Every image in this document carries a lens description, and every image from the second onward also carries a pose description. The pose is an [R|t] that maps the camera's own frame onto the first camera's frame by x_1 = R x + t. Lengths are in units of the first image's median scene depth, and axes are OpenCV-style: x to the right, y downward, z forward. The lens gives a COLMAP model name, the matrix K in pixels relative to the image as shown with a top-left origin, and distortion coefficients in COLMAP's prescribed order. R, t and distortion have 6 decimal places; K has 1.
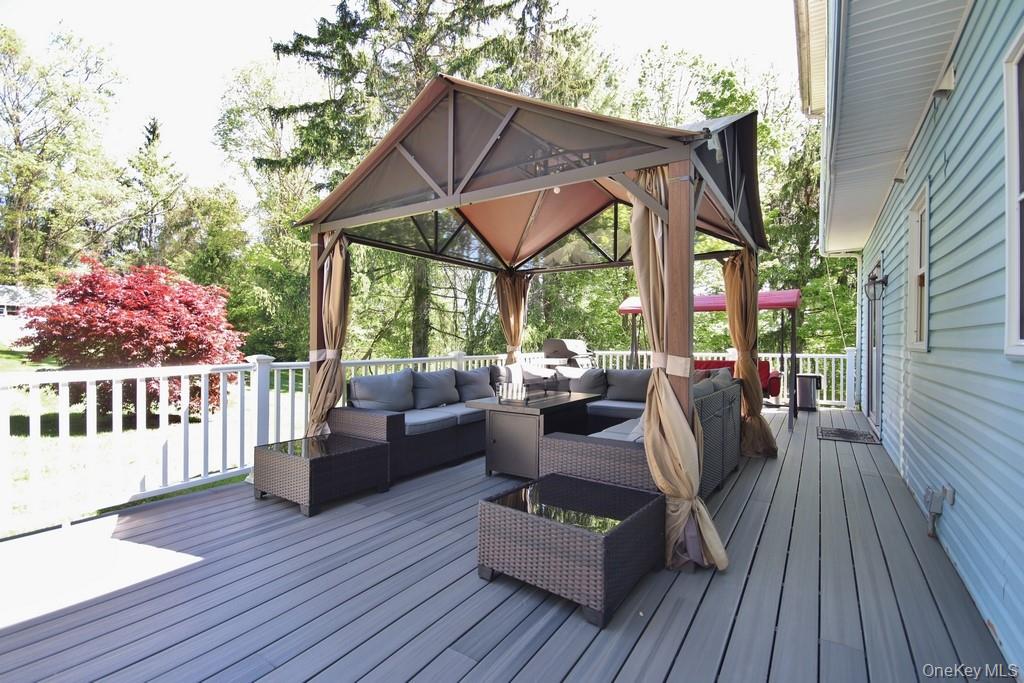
lens RADIAL K [[459.8, 0, 513.7], [0, 459.8, 335.9], [0, 0, 1]] dist [0.002510, 0.000341]
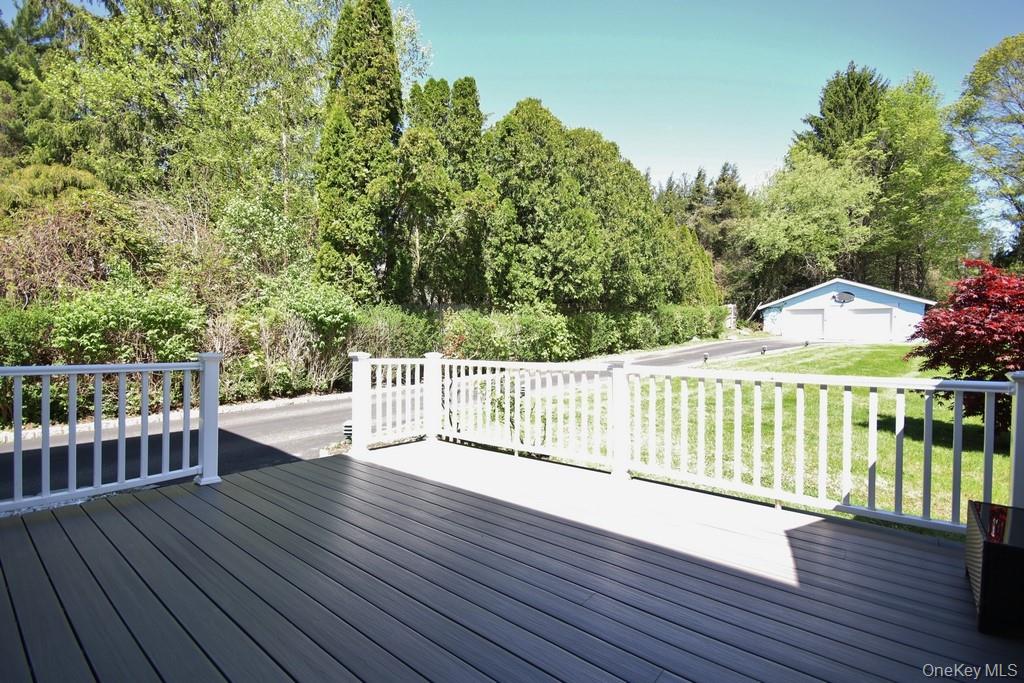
lens RADIAL K [[459.8, 0, 506.2], [0, 459.8, 340.2], [0, 0, 1]] dist [0.002510, 0.000341]
pose [[-0.084464, -0.001870, -0.996425, 0.268278], [-0.007726, 0.999969, -0.001222, -0.001454], [0.996397, 0.007595, -0.084476, 0.454666]]
